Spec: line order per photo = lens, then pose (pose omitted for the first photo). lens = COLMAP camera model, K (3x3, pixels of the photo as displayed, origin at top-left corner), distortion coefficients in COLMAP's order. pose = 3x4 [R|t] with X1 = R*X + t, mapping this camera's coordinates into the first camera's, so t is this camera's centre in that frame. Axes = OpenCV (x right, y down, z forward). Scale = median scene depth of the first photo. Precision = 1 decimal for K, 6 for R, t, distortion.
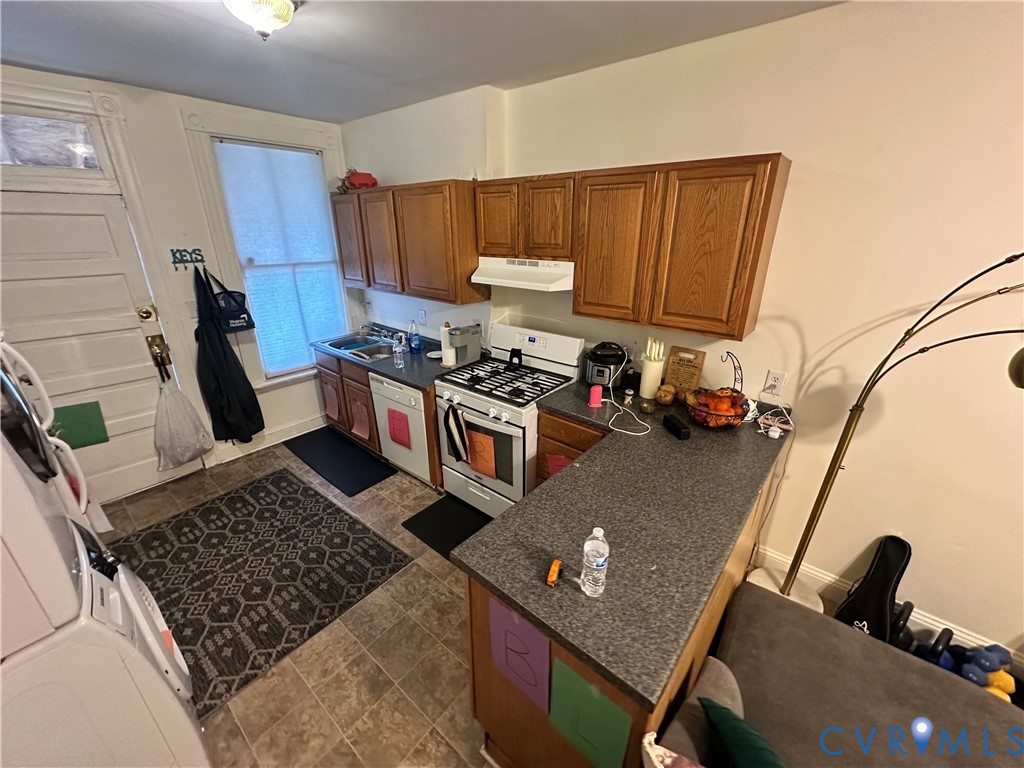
lens RADIAL K [[407.3, 0, 512.8], [0, 407.3, 387.3], [0, 0, 1]] dist [-0.000824, 0.000421]
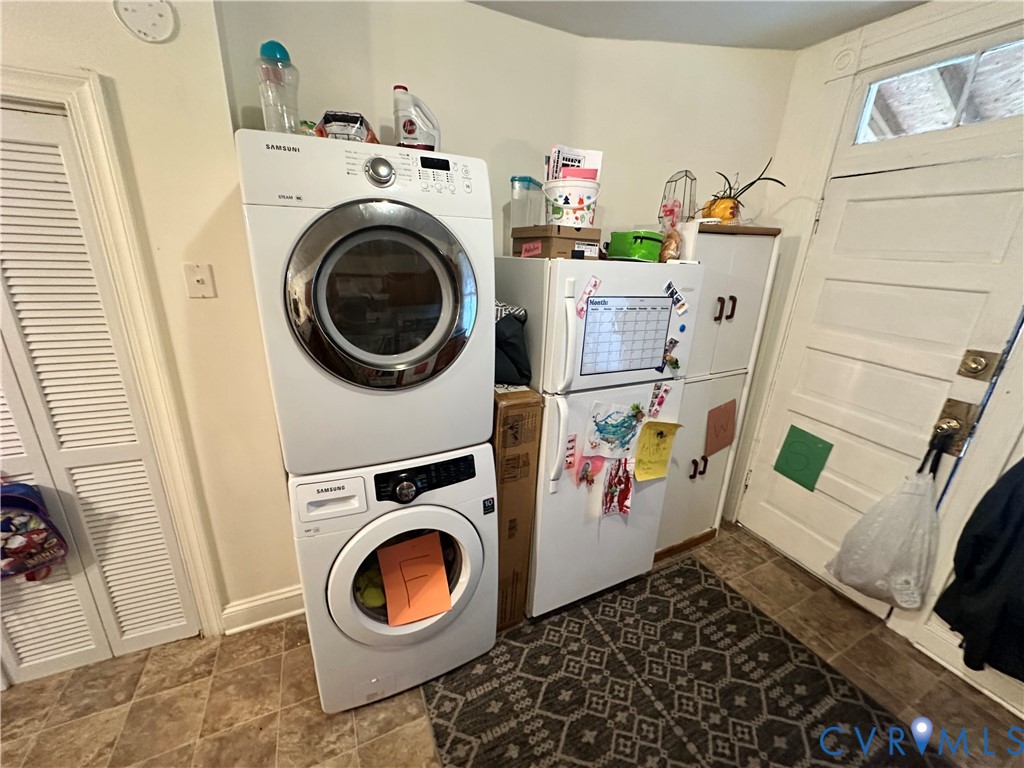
lens RADIAL K [[407.3, 0, 510.8], [0, 407.3, 383.6], [0, 0, 1]] dist [-0.000824, 0.000421]
pose [[-0.433489, 0.269260, -0.859992, -0.128681], [-0.362955, 0.821323, 0.440105, -0.168700], [0.824834, 0.502919, -0.258306, 0.616052]]
